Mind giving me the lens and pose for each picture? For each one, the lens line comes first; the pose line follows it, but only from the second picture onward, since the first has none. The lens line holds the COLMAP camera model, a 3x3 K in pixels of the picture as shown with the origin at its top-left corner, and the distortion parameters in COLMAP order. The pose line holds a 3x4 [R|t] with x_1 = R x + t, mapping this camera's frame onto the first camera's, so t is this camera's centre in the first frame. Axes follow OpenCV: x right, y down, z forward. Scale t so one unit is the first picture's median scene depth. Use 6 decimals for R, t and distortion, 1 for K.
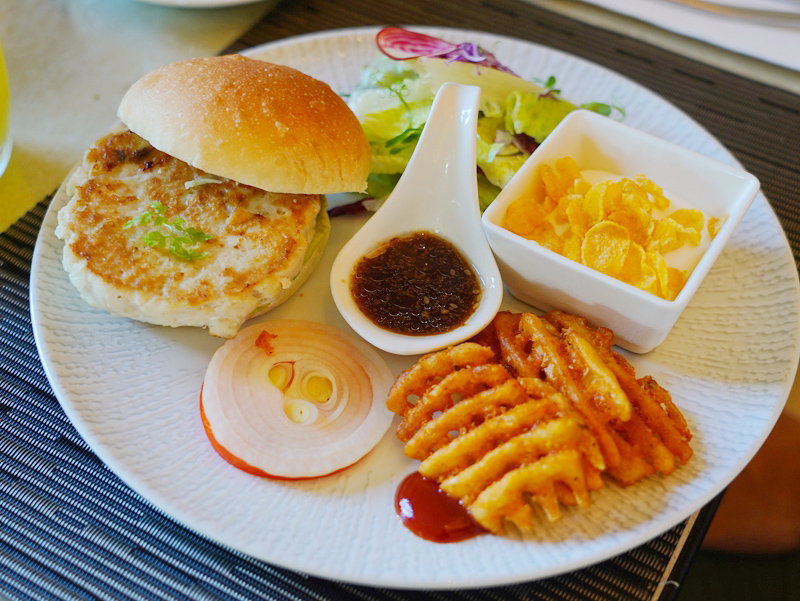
lens RADIAL K [[1025.9, 0, 400.0], [0, 1025.9, 300.5], [0, 0, 1]] dist [0.006875, -0.004411]
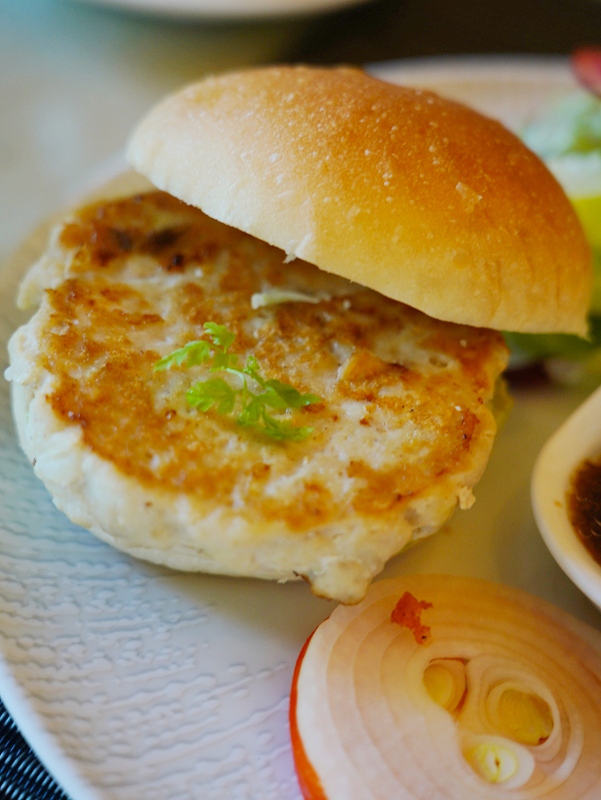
lens RADIAL K [[1656.1, 0, 300.5], [0, 1656.1, 400.0], [0, 0, 1]] dist [-0.045703, 0.102629]
pose [[0.998248, 0.055541, 0.020397, -0.208269], [-0.052684, 0.991274, -0.120830, 0.036835], [-0.026930, 0.119543, 0.992464, 0.194568]]
